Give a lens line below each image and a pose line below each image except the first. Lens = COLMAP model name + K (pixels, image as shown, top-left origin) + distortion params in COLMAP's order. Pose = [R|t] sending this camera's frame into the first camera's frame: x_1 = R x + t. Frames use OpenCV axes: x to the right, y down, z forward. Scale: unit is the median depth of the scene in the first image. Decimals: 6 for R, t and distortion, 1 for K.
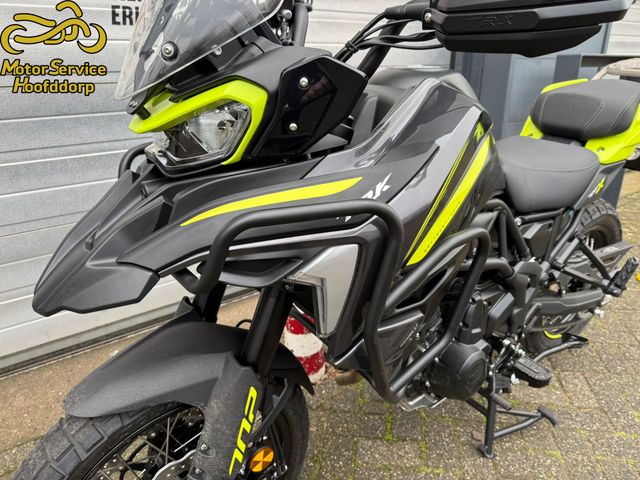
lens RADIAL K [[445.4, 0, 320.0], [0, 445.4, 240.0], [0, 0, 1]] dist [0.022629, -0.044580]
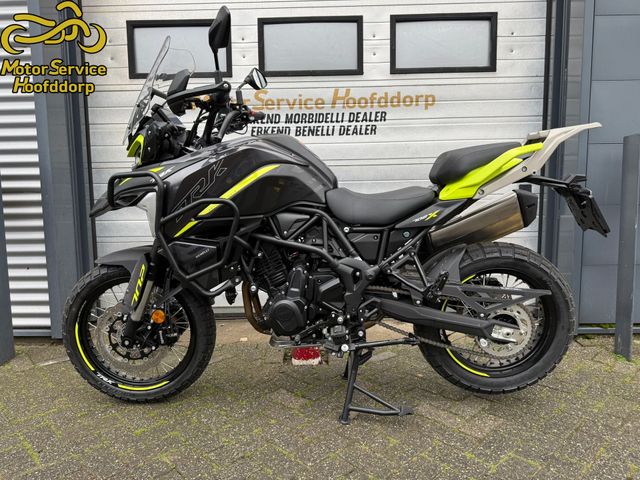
lens RADIAL K [[439.3, 0, 321.2], [0, 439.3, 245.0], [0, 0, 1]] dist [0.027767, -0.034173]
pose [[0.786651, 0.081150, -0.612042, 1.243308], [-0.226296, 0.960232, -0.163539, 0.258766], [0.574431, 0.267151, 0.773731, -0.150679]]
